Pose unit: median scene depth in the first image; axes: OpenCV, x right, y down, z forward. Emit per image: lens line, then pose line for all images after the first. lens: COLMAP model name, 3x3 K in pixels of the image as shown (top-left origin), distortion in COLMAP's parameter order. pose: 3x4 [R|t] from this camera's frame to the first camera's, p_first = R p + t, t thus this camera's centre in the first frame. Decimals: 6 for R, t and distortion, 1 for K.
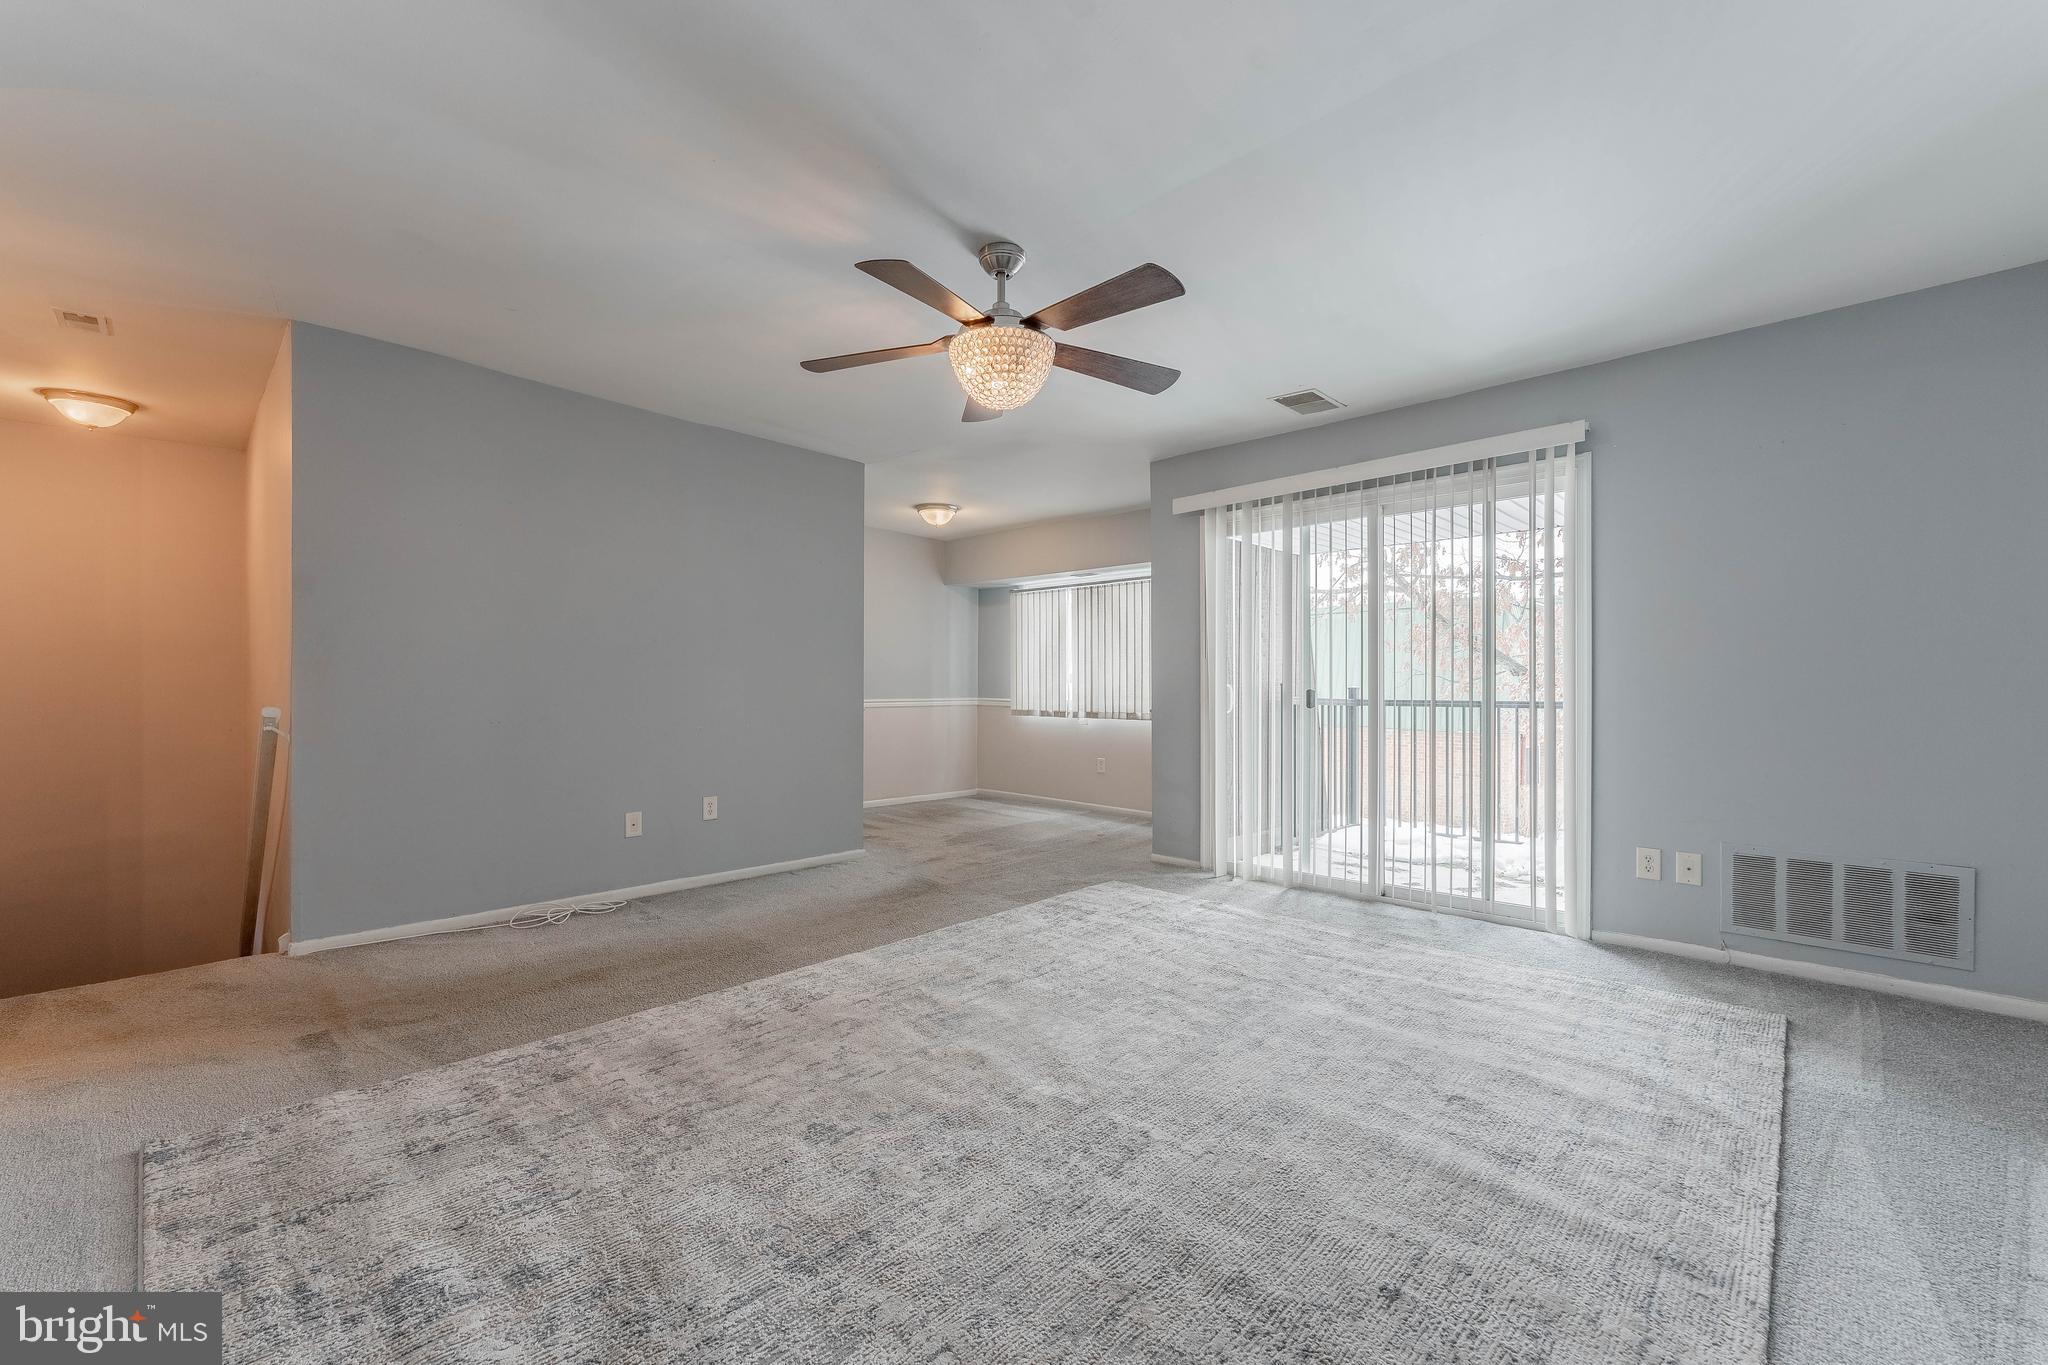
lens RADIAL K [[836.6, 0, 1026.7], [0, 836.6, 678.6], [0, 0, 1]] dist [0.000684, -0.000229]
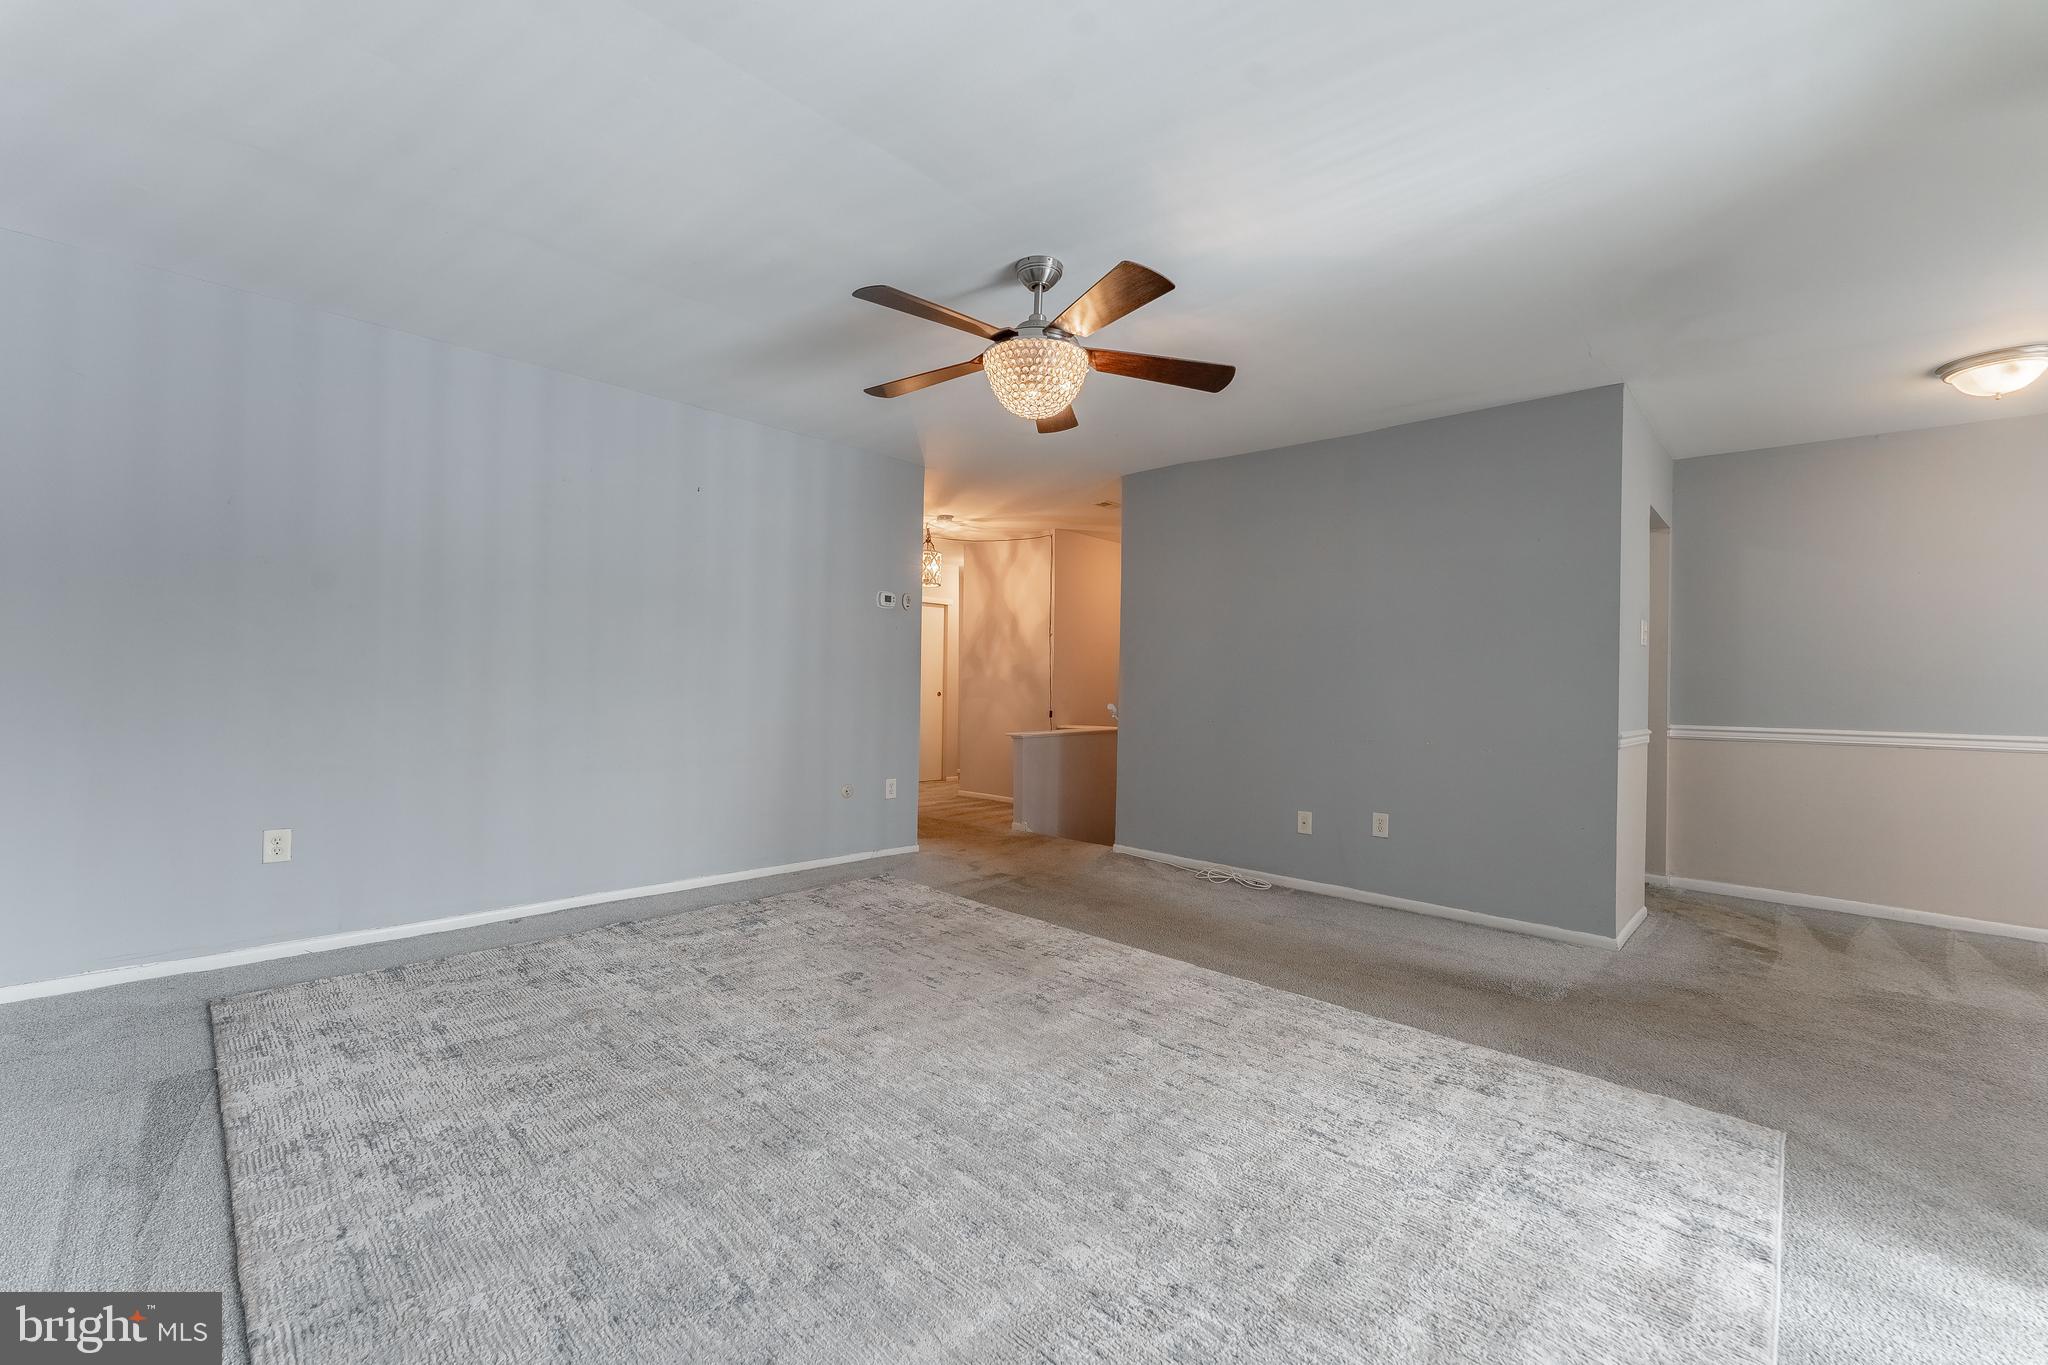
lens RADIAL K [[836.6, 0, 1026.7], [0, 836.6, 678.6], [0, 0, 1]] dist [0.000684, -0.000229]
pose [[-0.016715, -0.012297, -0.999785, 0.885763], [-0.011293, 0.999863, -0.012109, 0.004329], [0.999797, 0.011088, -0.016852, 0.912502]]
